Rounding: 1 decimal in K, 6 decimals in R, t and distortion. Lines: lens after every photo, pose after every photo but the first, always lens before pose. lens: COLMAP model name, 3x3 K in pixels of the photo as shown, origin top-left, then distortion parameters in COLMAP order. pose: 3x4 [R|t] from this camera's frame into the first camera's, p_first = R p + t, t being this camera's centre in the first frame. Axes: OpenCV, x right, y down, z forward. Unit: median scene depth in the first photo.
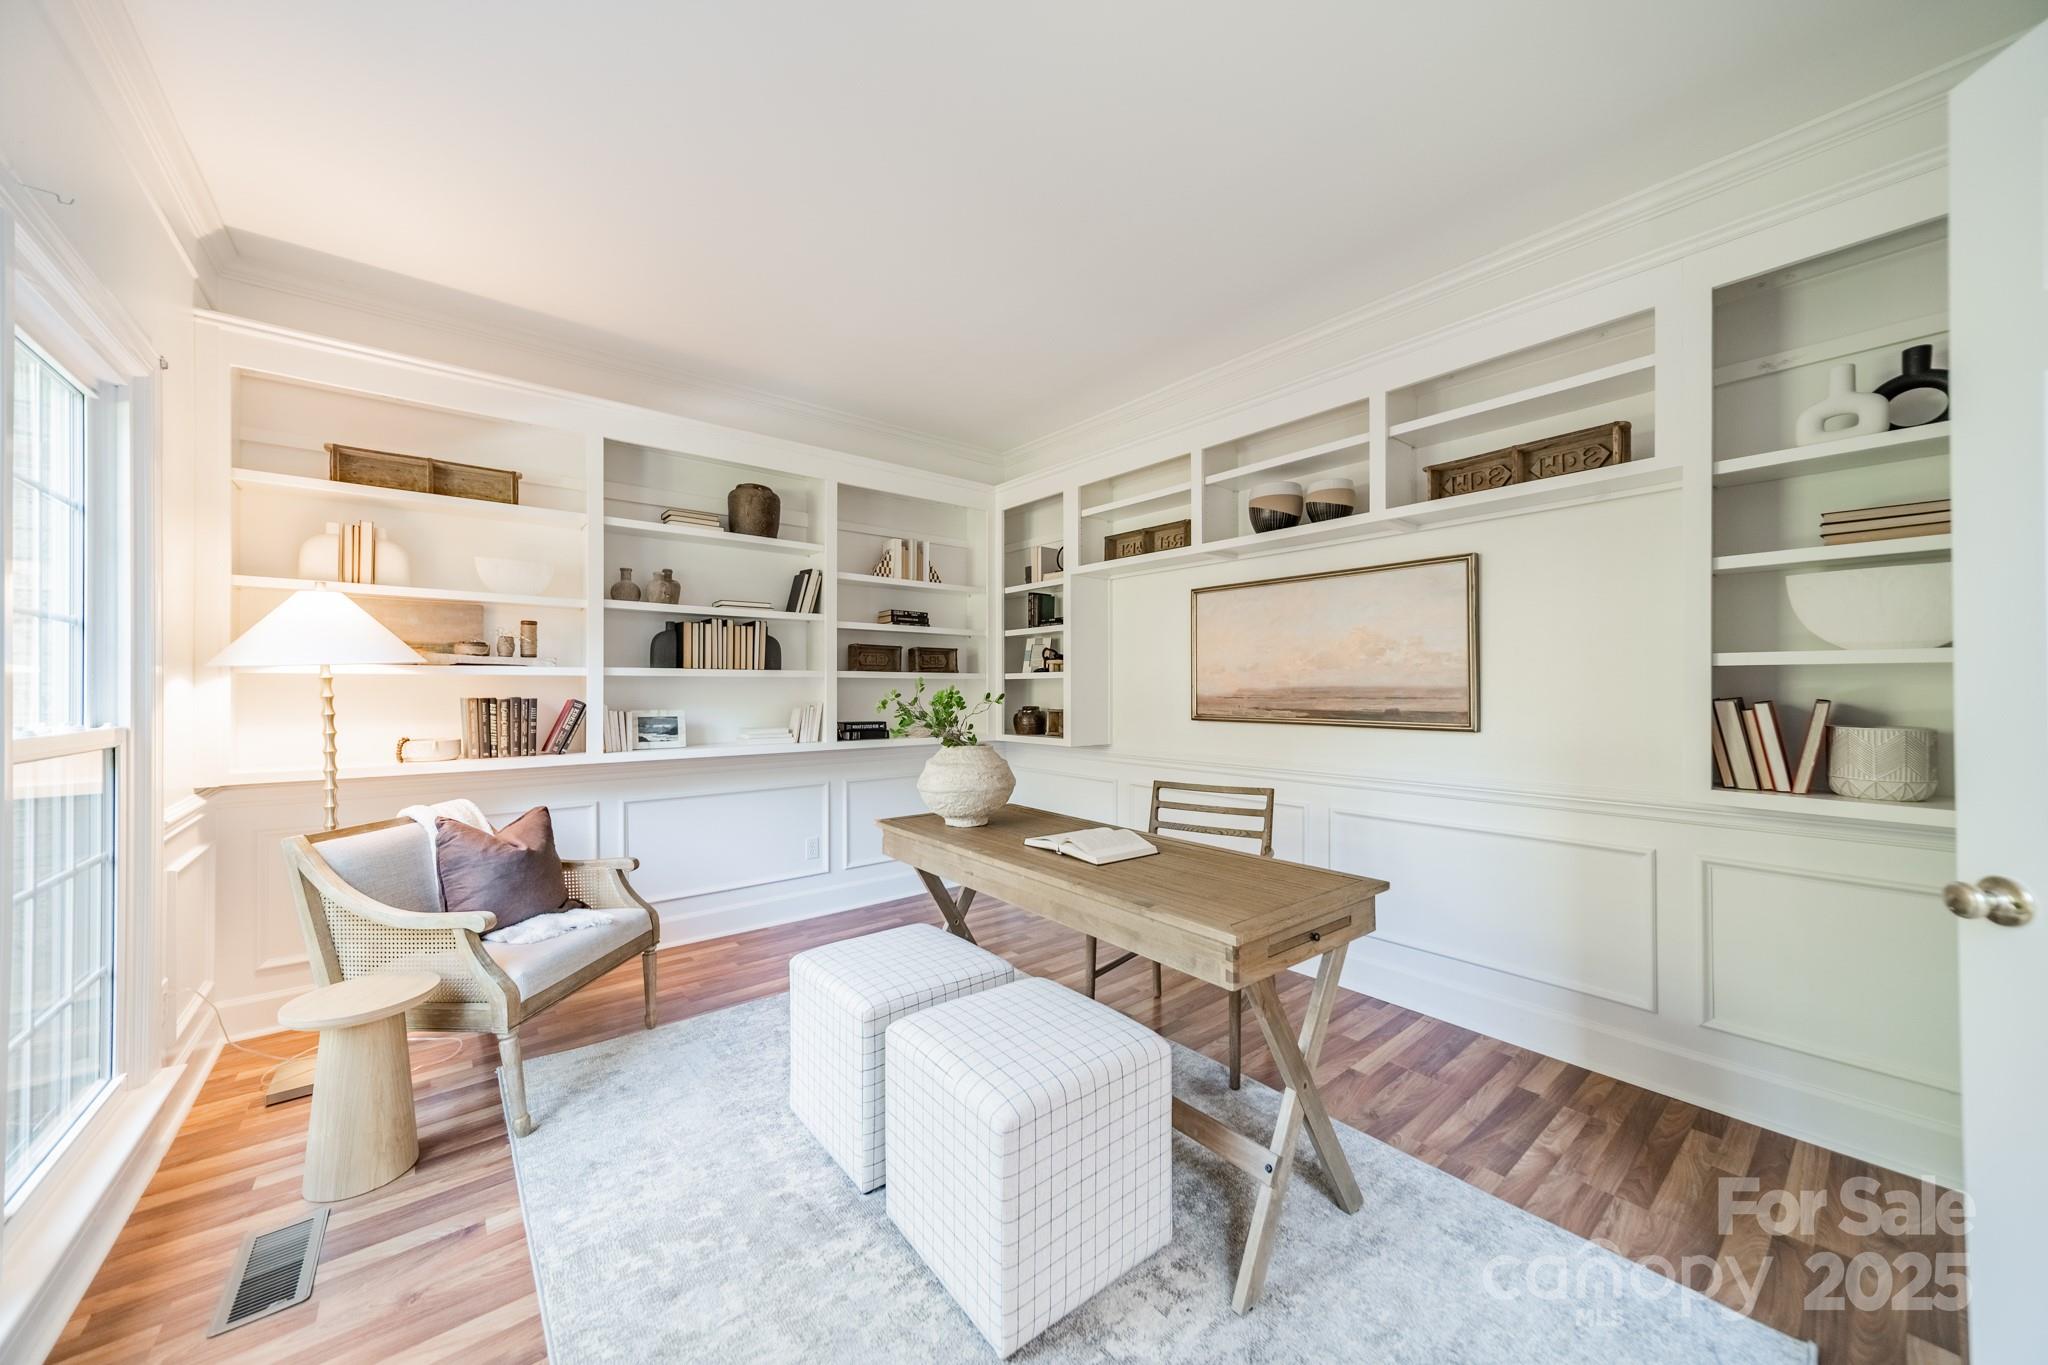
lens RADIAL K [[723.9, 0, 1016.3], [0, 723.9, 685.2], [0, 0, 1]] dist [0.006666, 0.000152]
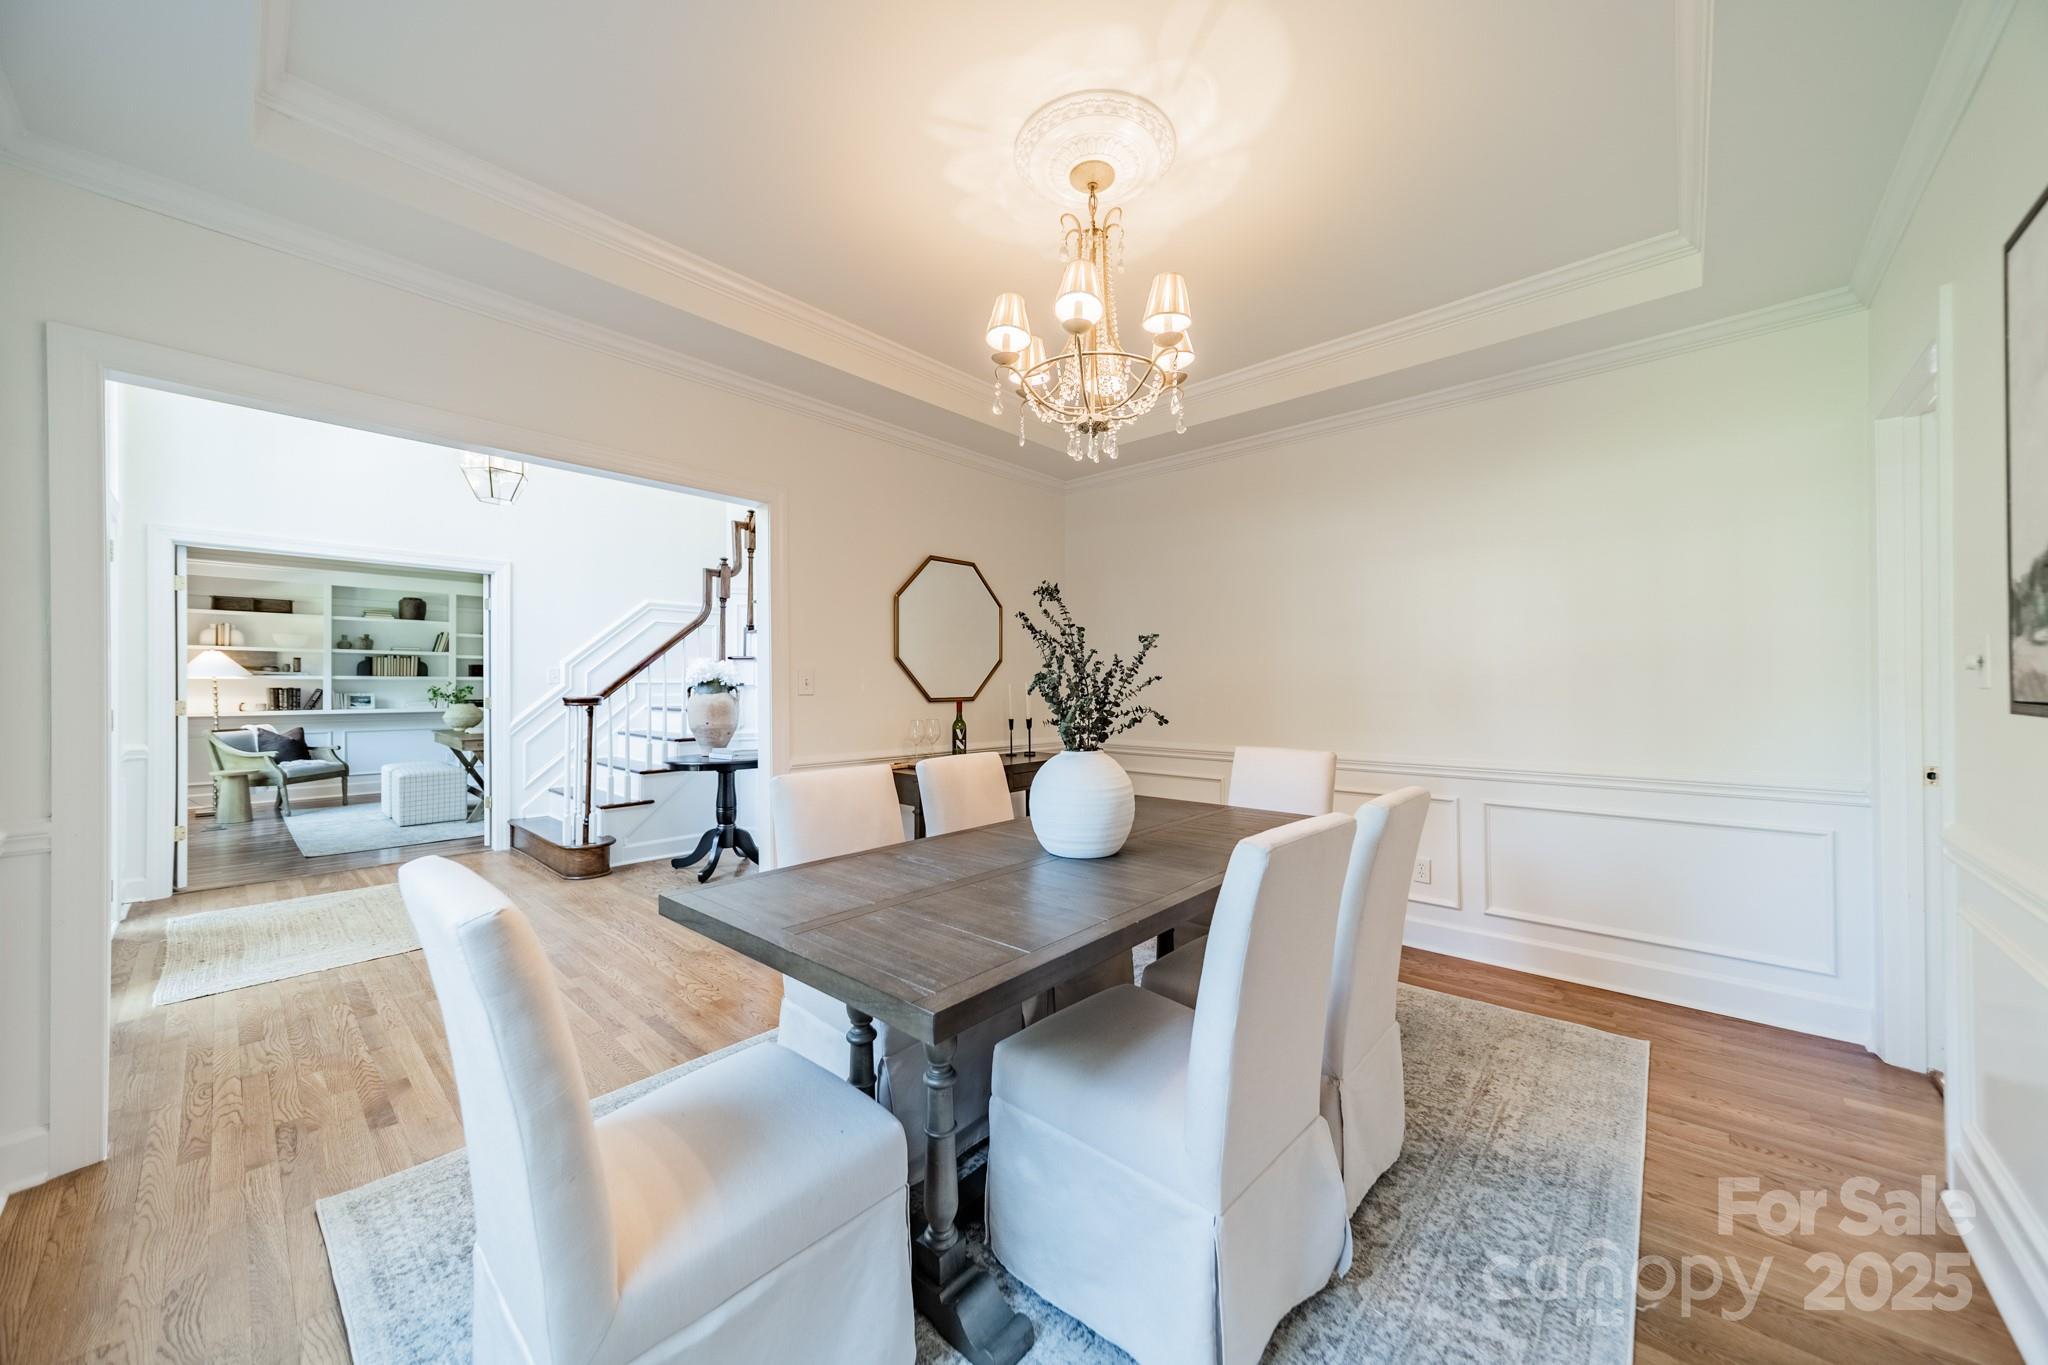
lens RADIAL K [[723.9, 0, 1032.8], [0, 723.9, 687.0], [0, 0, 1]] dist [0.006666, 0.000152]
pose [[0.986981, 0.007233, 0.160677, 1.485953], [-0.008738, 0.999924, 0.008665, -0.030374], [-0.160602, -0.009956, 0.986969, -1.966493]]
